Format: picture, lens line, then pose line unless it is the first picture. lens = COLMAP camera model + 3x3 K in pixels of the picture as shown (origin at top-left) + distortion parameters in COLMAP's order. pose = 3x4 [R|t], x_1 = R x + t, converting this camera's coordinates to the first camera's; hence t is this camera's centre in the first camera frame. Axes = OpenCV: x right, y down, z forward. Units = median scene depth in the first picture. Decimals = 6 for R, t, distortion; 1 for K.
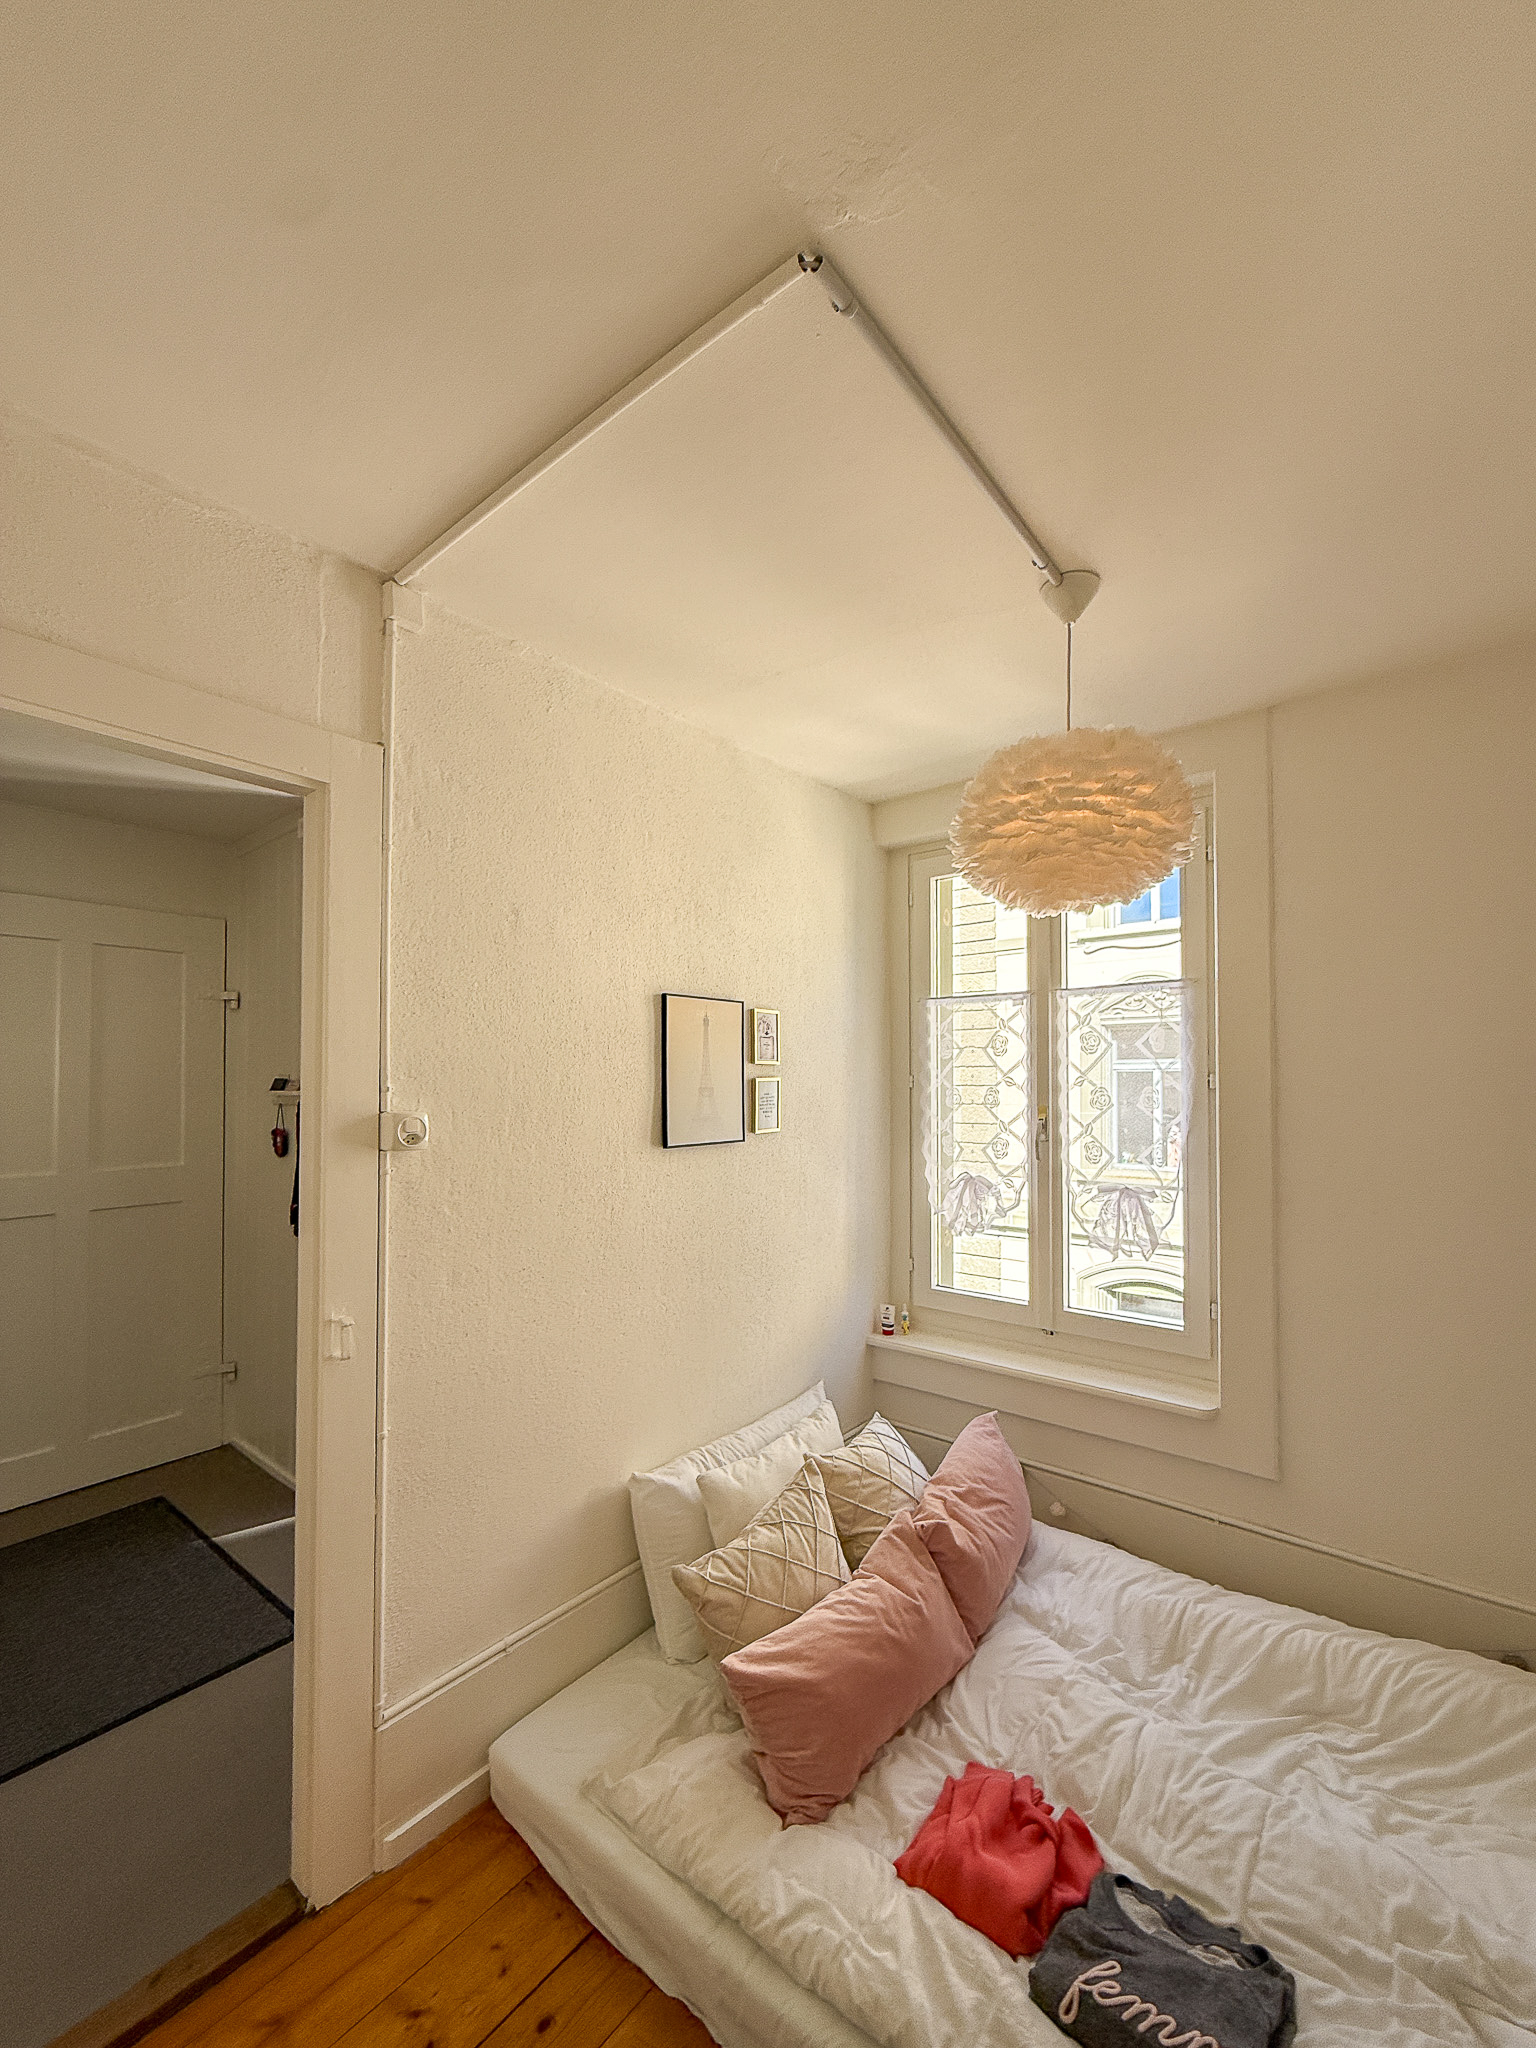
lens RADIAL K [[825.4, 0, 774.1], [0, 825.4, 1075.0], [0, 0, 1]] dist [-0.001222, 0.000038]
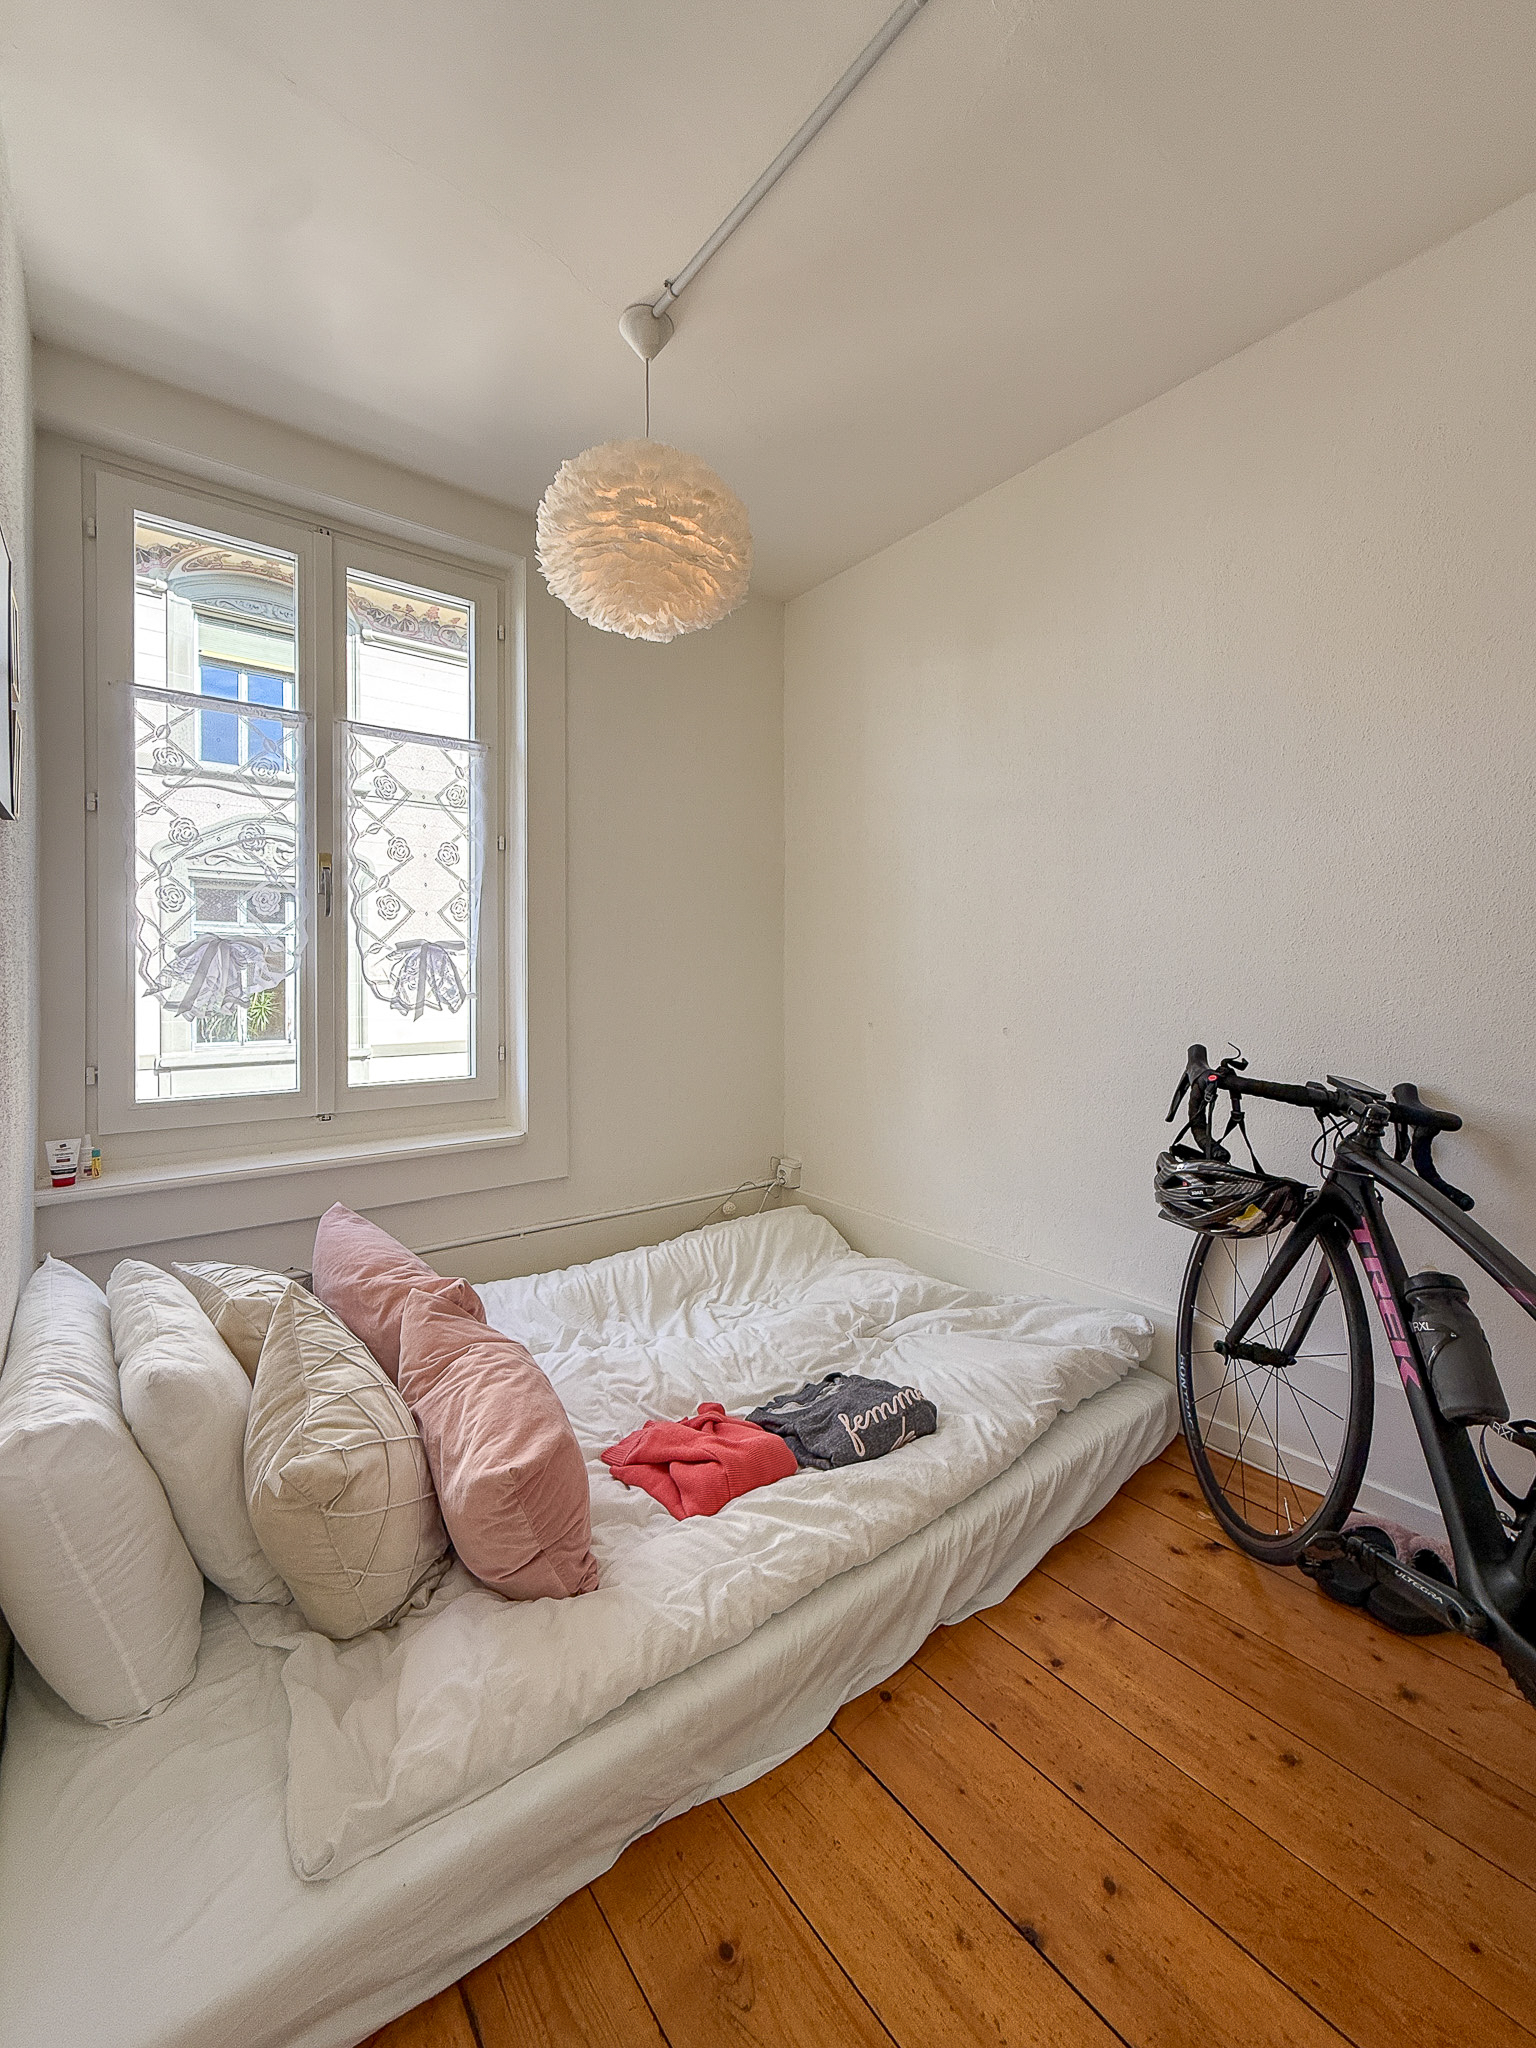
lens RADIAL K [[839.3, 0, 773.0], [0, 839.3, 982.5], [0, 0, 1]] dist [-0.000765, -0.000081]
pose [[0.230961, -0.002308, 0.972960, -0.696934], [-0.018109, 0.999814, 0.006670, 0.266671], [-0.972795, -0.019160, 0.230876, 0.591249]]
